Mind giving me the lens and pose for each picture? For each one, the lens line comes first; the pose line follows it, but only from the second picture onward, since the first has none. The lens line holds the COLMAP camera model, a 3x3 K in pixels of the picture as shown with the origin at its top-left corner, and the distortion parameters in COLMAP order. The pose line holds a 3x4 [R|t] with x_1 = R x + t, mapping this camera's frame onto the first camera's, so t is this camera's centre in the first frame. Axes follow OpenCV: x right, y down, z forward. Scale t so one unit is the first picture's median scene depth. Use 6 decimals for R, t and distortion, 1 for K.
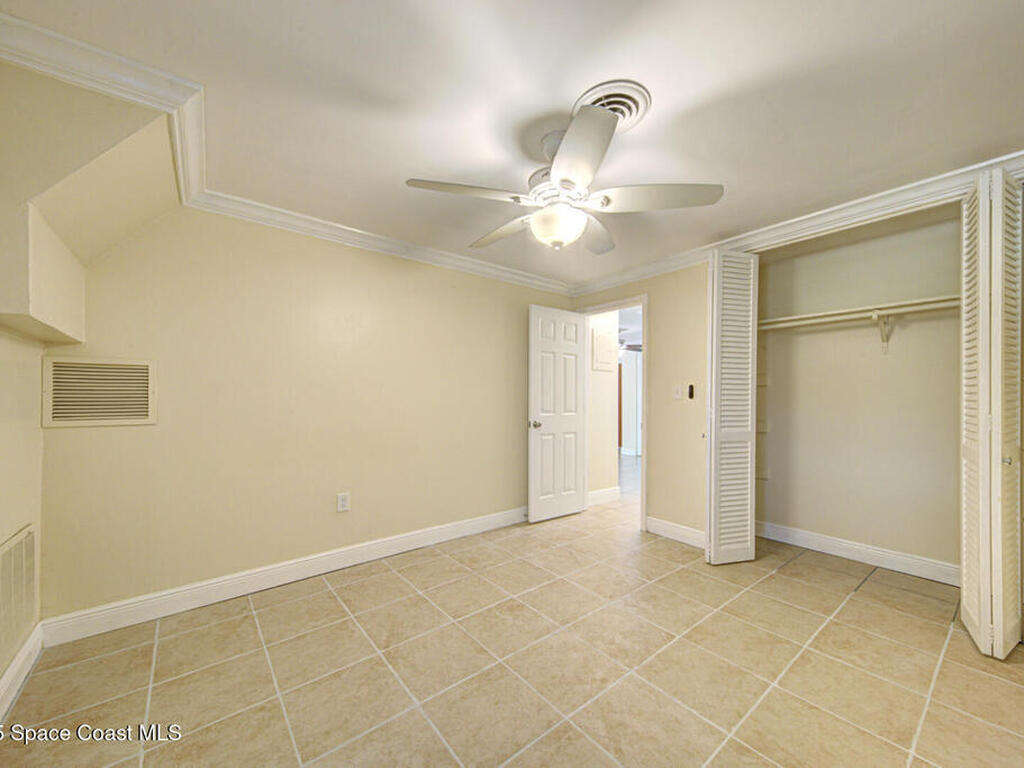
lens RADIAL K [[398.3, 0, 509.9], [0, 398.3, 395.0], [0, 0, 1]] dist [0.024757, -0.000279]
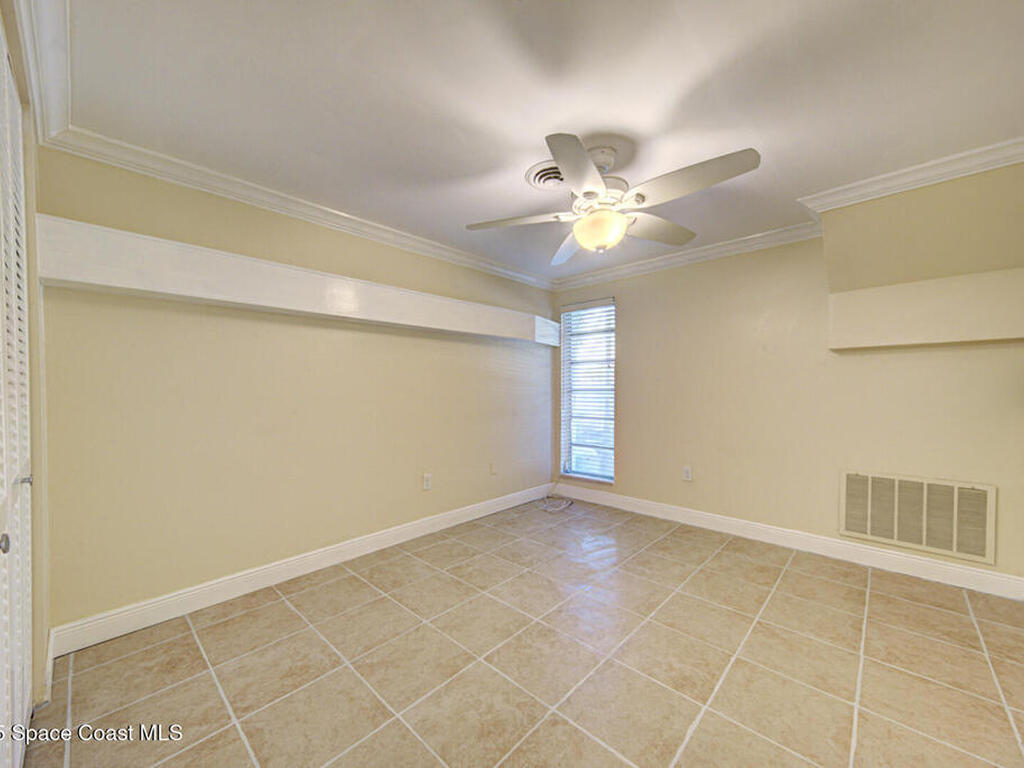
lens RADIAL K [[398.3, 0, 509.9], [0, 398.3, 395.0], [0, 0, 1]] dist [0.024757, -0.000279]
pose [[-0.990401, 0.003576, -0.138177, 0.487435], [0.001188, 0.999849, 0.017363, 0.000967], [0.138219, 0.017032, -0.990255, 1.936236]]
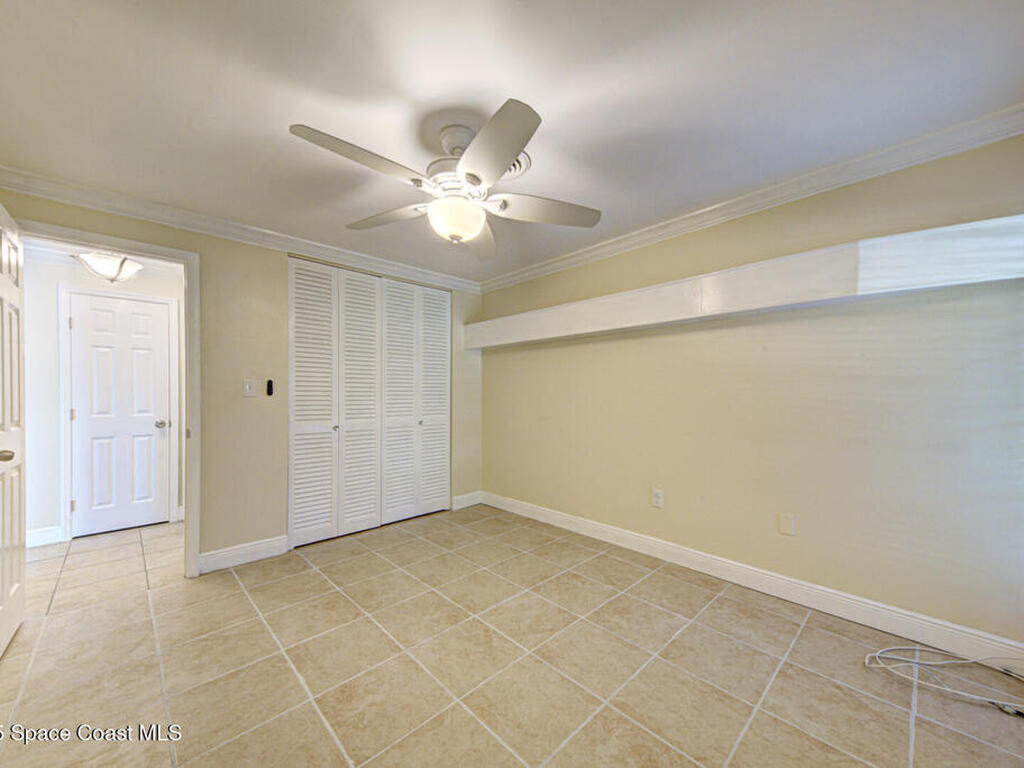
lens RADIAL K [[398.3, 0, 509.9], [0, 398.3, 395.0], [0, 0, 1]] dist [0.024757, -0.000279]
pose [[-0.088421, -0.007055, 0.996058, -0.829302], [-0.000659, 0.999975, 0.007024, 0.002723], [-0.996083, -0.000035, -0.088423, 0.902534]]
